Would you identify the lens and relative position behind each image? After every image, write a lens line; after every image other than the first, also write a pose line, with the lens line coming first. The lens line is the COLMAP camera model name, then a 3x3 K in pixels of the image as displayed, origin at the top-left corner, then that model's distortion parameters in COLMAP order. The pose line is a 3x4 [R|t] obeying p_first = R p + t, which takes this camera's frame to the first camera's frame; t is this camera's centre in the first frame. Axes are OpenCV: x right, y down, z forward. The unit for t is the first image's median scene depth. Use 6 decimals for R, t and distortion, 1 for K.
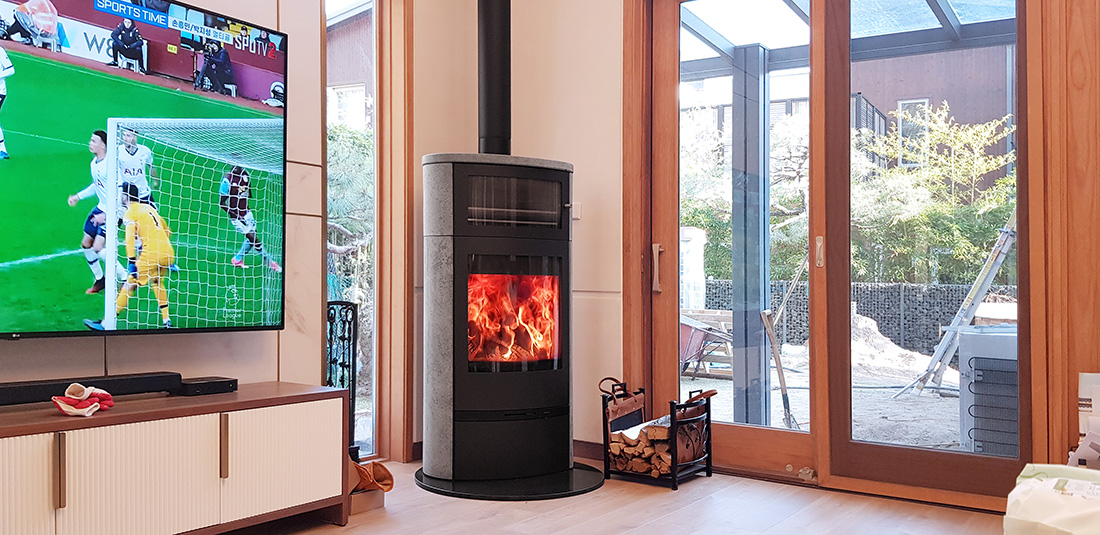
lens RADIAL K [[962.0, 0, 569.7], [0, 962.0, 256.6], [0, 0, 1]] dist [-0.025614, -0.017230]
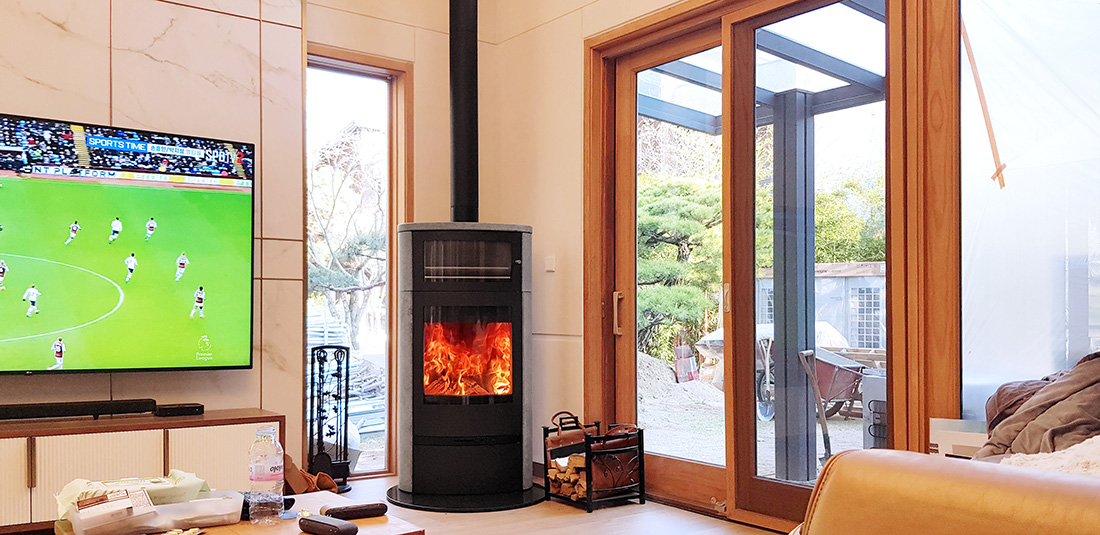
lens RADIAL K [[962.0, 0, 516.1], [0, 962.0, 307.9], [0, 0, 1]] dist [-0.025614, -0.017230]
pose [[0.933656, -0.017239, -0.357757, 0.418580], [0.022760, 0.999678, 0.011228, -0.010790], [0.357448, -0.018626, 0.933747, -0.074380]]
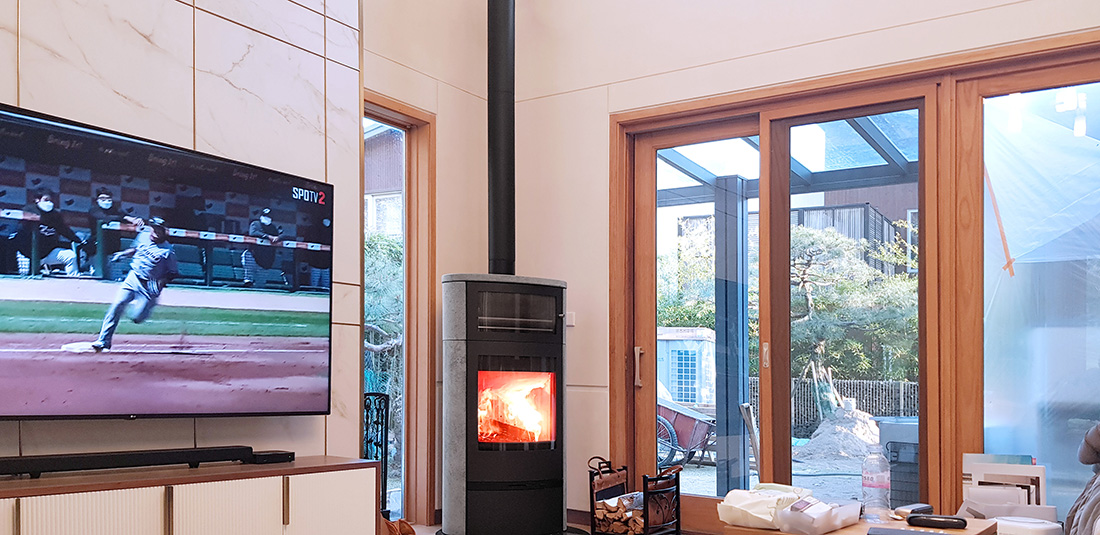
lens RADIAL K [[962.0, 0, 622.9], [0, 962.0, 347.3], [0, 0, 1]] dist [-0.025614, -0.017230]
pose [[0.999842, 0.006214, 0.016672, 0.055620], [-0.006134, 0.999970, -0.004809, -0.007527], [-0.016701, 0.004706, 0.999849, -0.228419]]
